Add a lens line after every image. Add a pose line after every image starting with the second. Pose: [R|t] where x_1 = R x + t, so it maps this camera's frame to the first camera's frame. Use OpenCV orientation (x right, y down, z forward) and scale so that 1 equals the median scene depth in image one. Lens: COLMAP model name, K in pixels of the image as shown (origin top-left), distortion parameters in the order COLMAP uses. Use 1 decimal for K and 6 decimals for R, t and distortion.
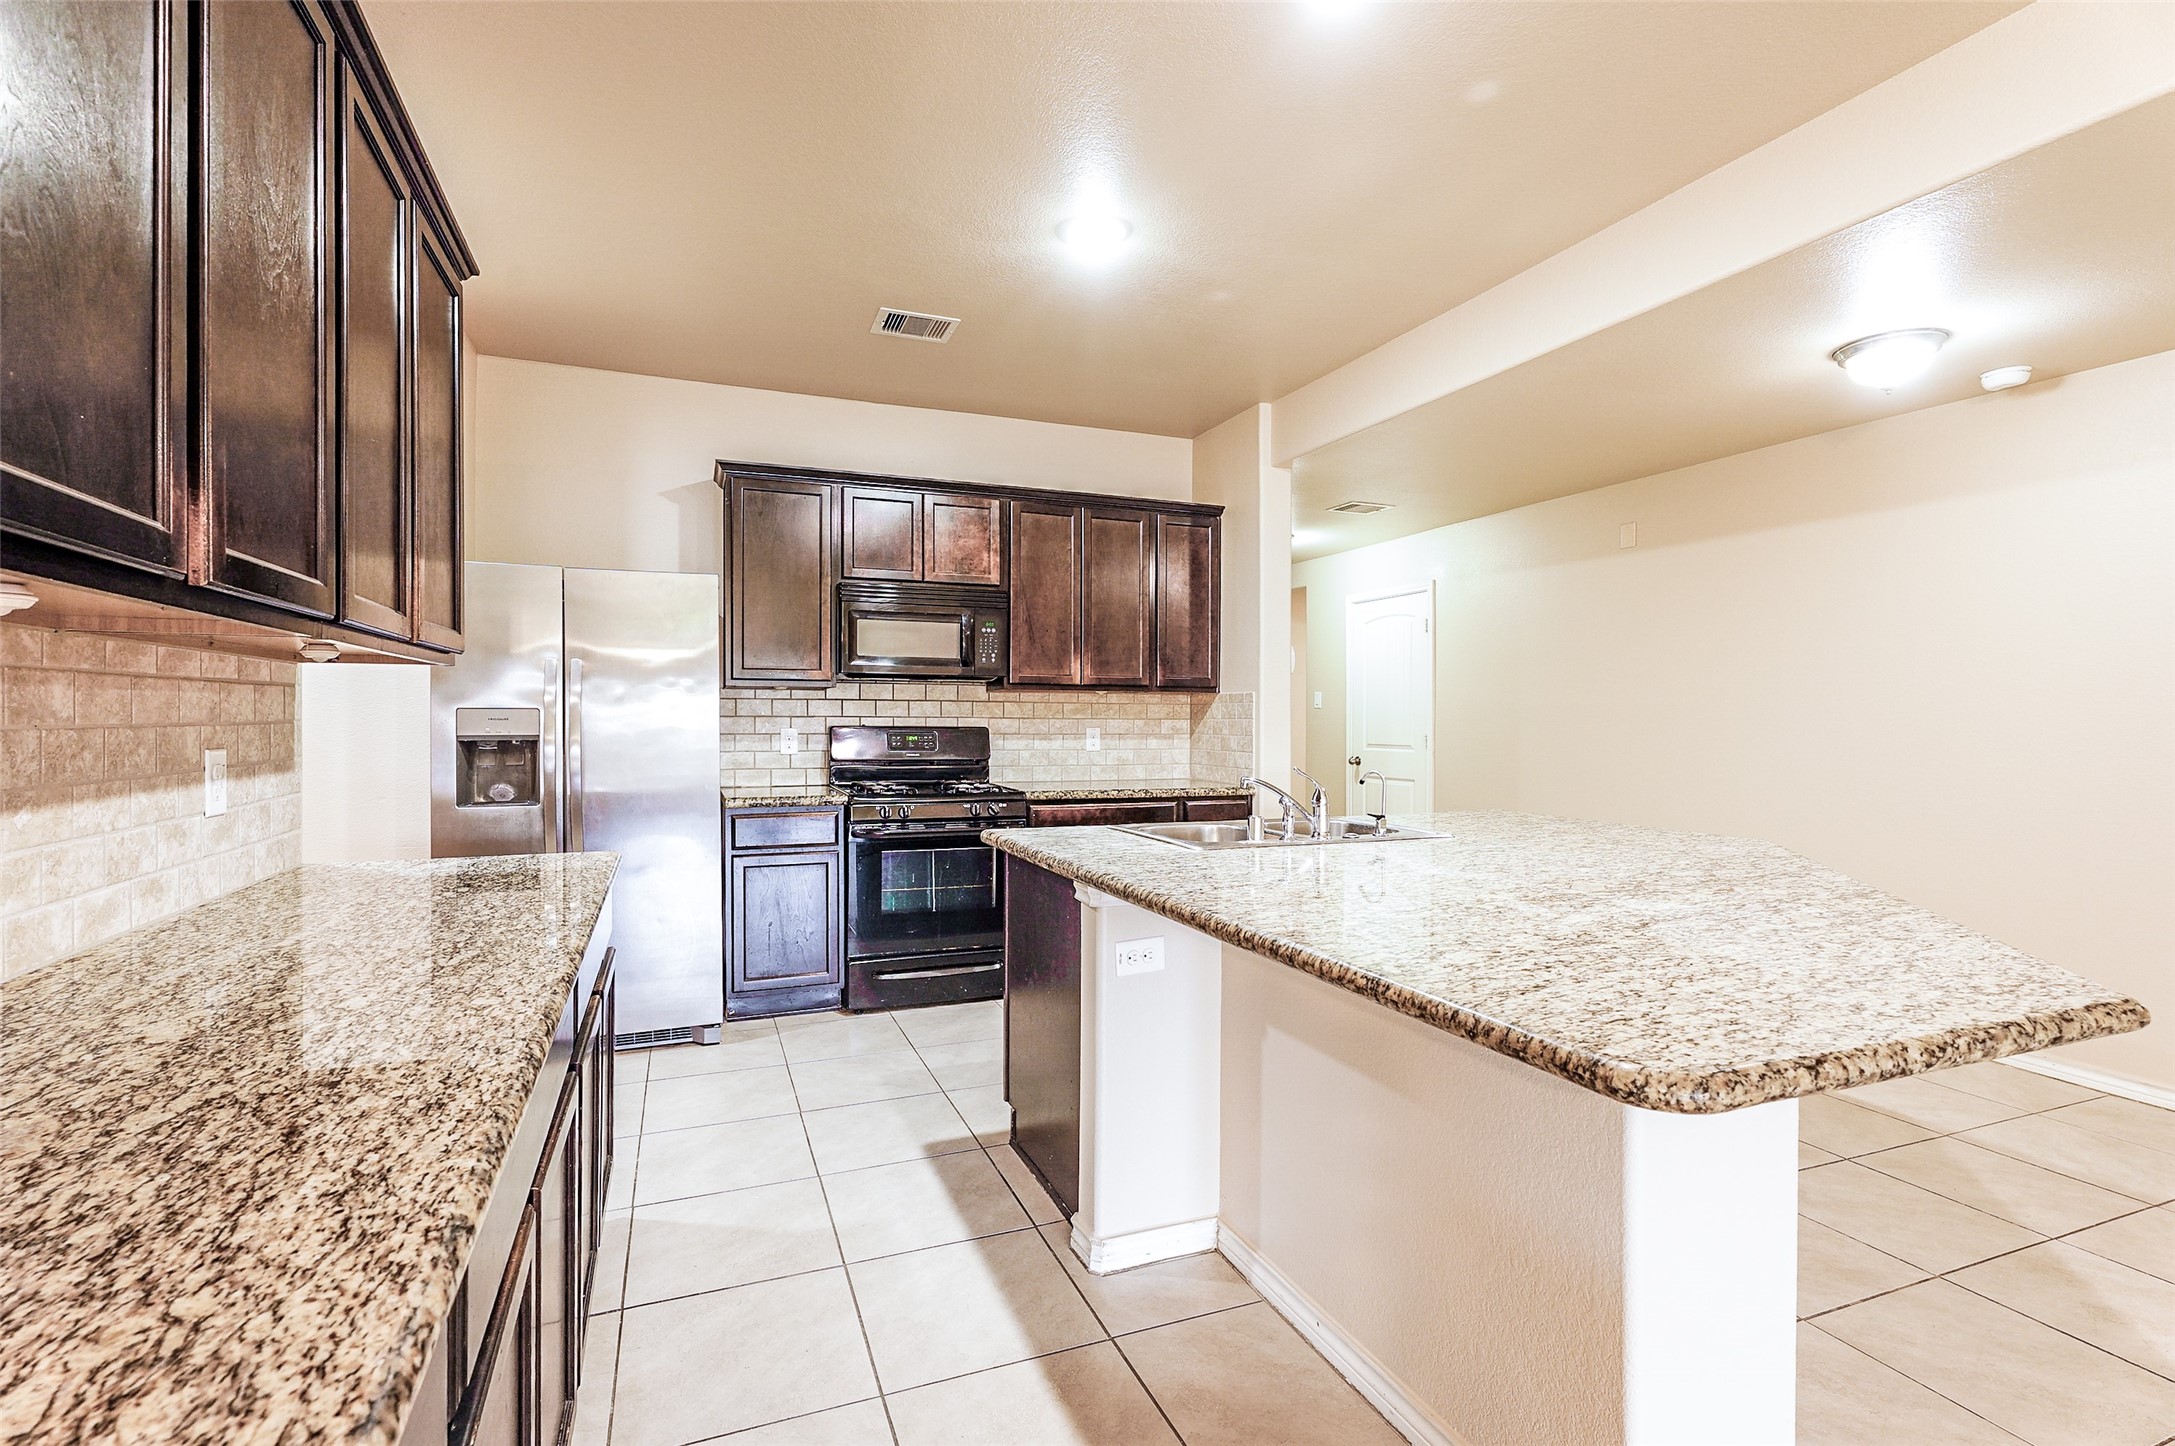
lens RADIAL K [[1002.6, 0, 1094.2], [0, 1002.6, 718.6], [0, 0, 1]] dist [0.001039, 0.000205]
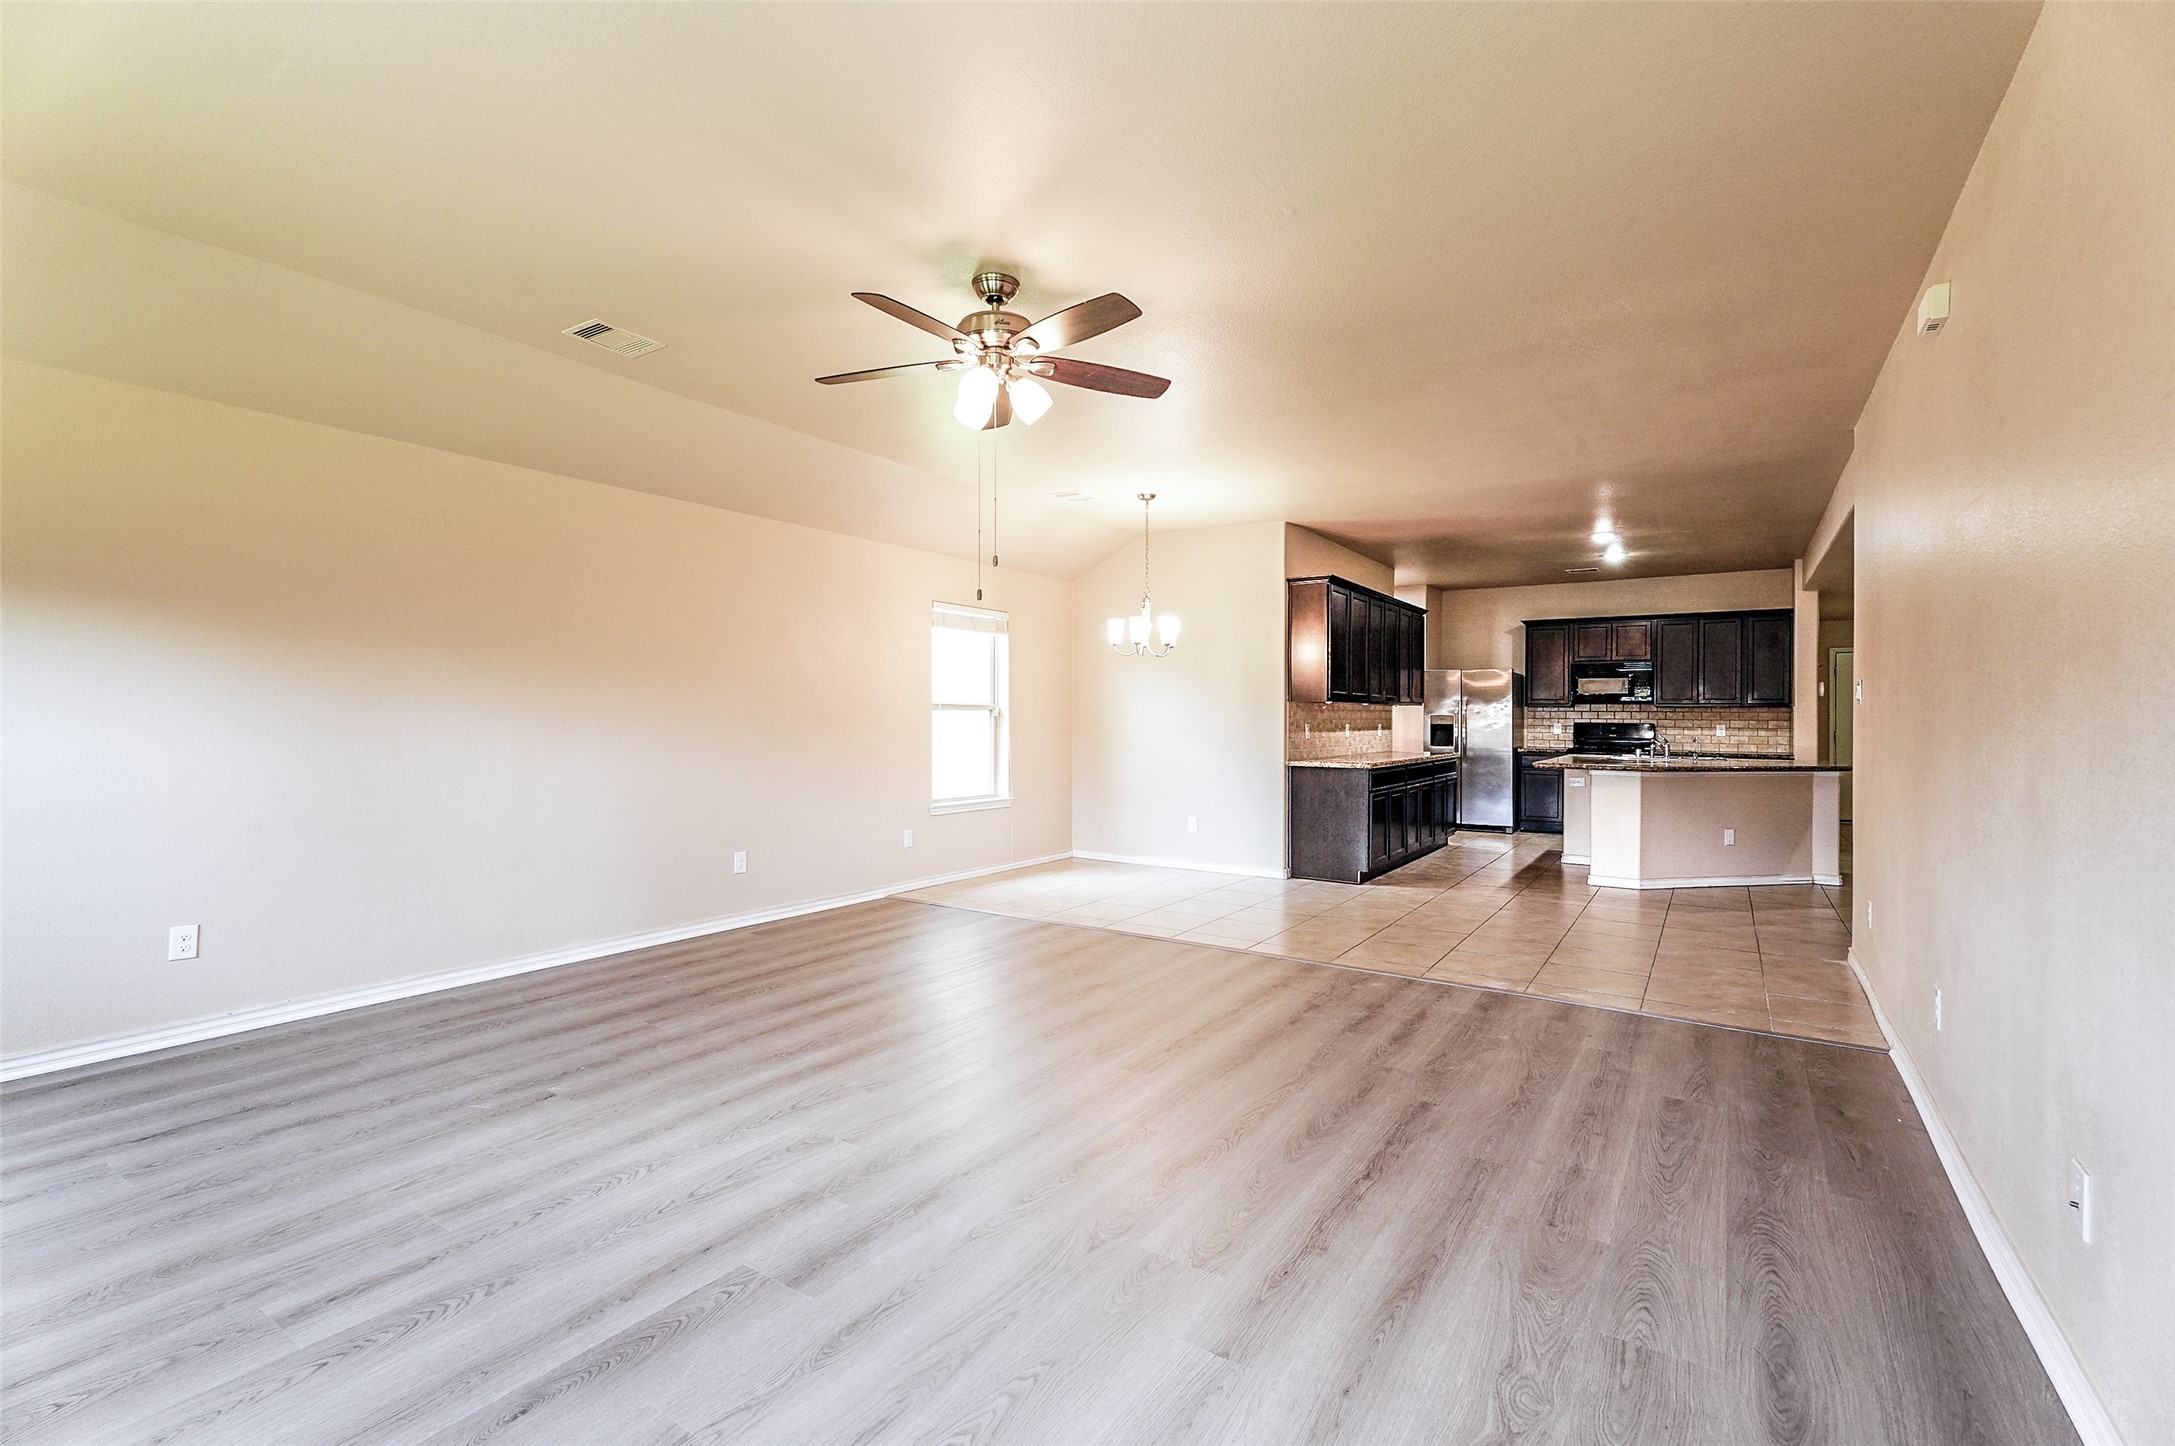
lens RADIAL K [[992.3, 0, 1087.5], [0, 992.3, 723.0], [0, 0, 1]] dist [0.005970, 0.000298]
pose [[0.574907, 0.004131, -0.818208, 1.014102], [-0.004845, 0.999987, 0.001645, 0.009909], [0.818204, 0.003019, 0.574920, -1.314747]]
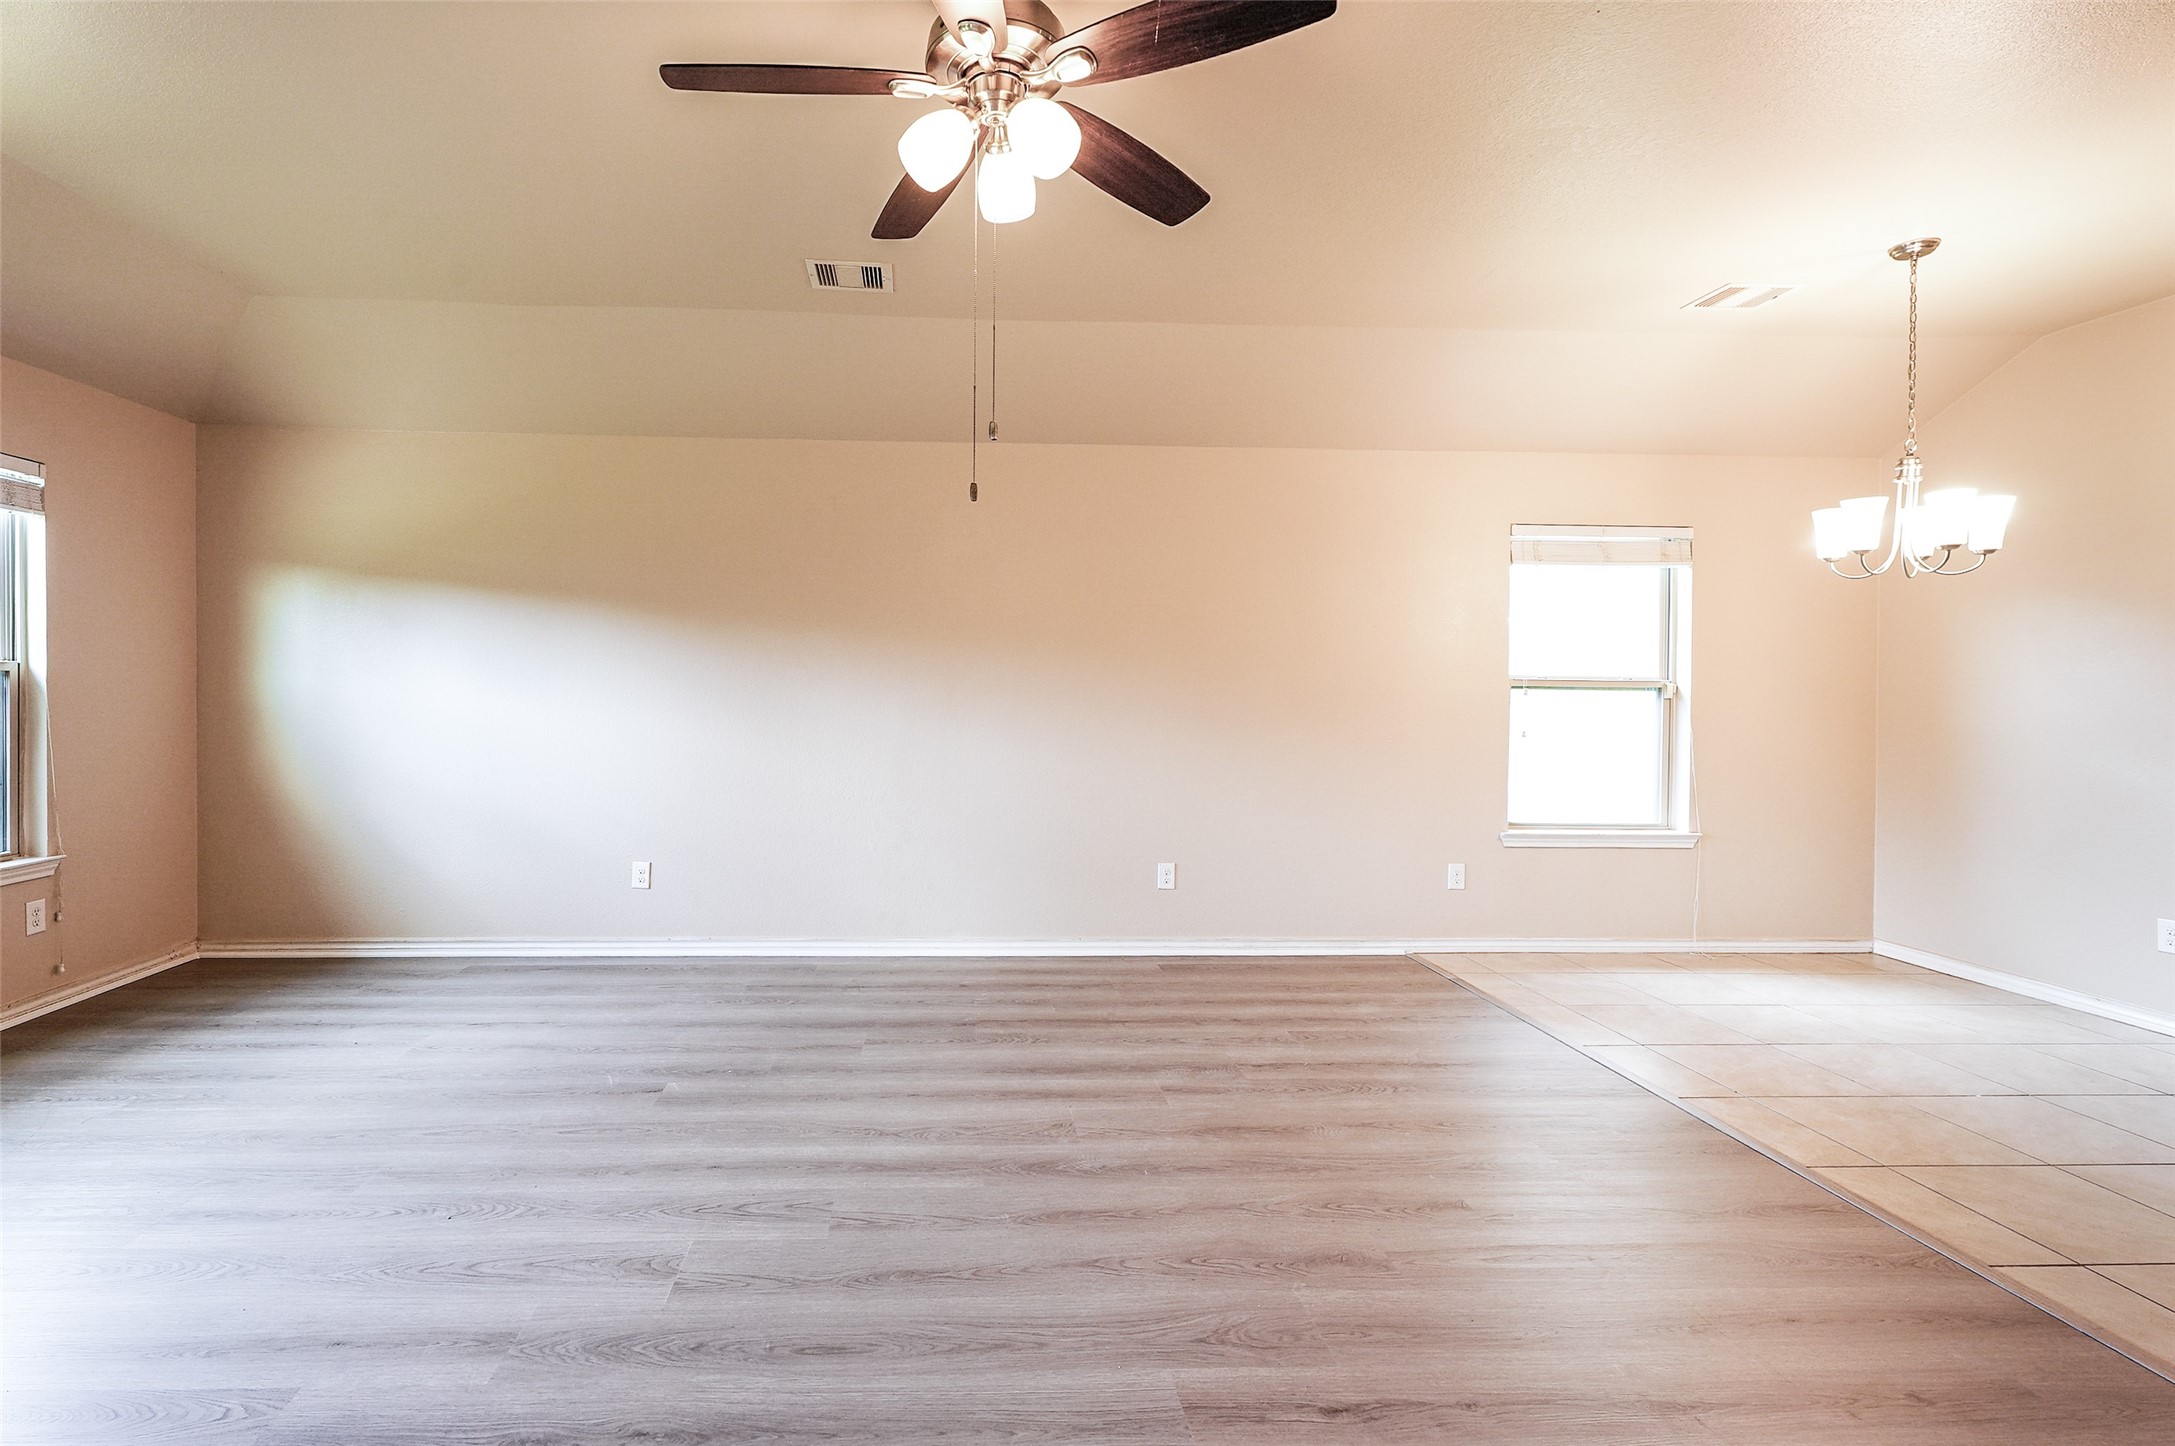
lens RADIAL K [[1024.8, 0, 959.8], [0, 1024.8, 713.7], [0, 0, 1]] dist [0.001284, 0.001790]
pose [[-0.336814, 0.010847, -0.941509, 0.802919], [-0.011307, 0.999815, 0.015564, 0.009314], [0.941503, 0.015888, -0.336629, -0.806658]]
